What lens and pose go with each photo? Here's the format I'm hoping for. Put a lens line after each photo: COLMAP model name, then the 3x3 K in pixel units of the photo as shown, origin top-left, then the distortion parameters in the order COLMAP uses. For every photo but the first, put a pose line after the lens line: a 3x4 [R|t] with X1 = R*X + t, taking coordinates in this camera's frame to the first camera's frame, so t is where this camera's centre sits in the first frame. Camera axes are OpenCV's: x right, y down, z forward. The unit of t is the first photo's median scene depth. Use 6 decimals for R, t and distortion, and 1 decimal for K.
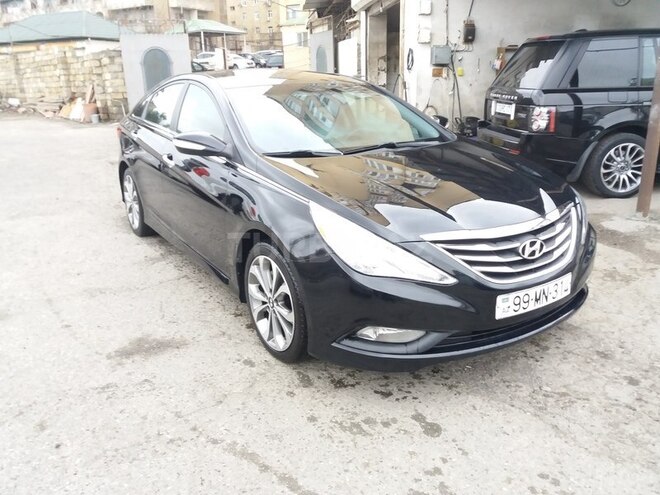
lens RADIAL K [[535.5, 0, 330.0], [0, 535.5, 247.5], [0, 0, 1]] dist [-0.006627, -0.002234]
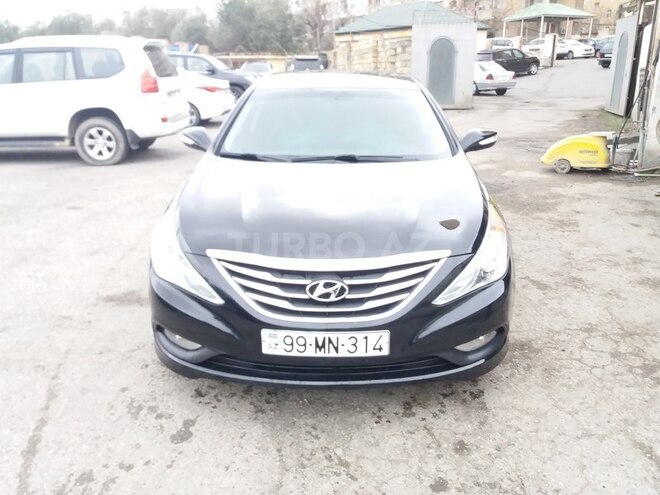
lens RADIAL K [[542.9, 0, 329.9], [0, 542.9, 235.1], [0, 0, 1]] dist [-0.004977, -0.011282]
pose [[0.827255, 0.178660, -0.532663, 0.813010], [-0.178785, 0.982519, 0.051882, -0.130825], [0.532621, 0.052313, 0.844736, 0.220429]]
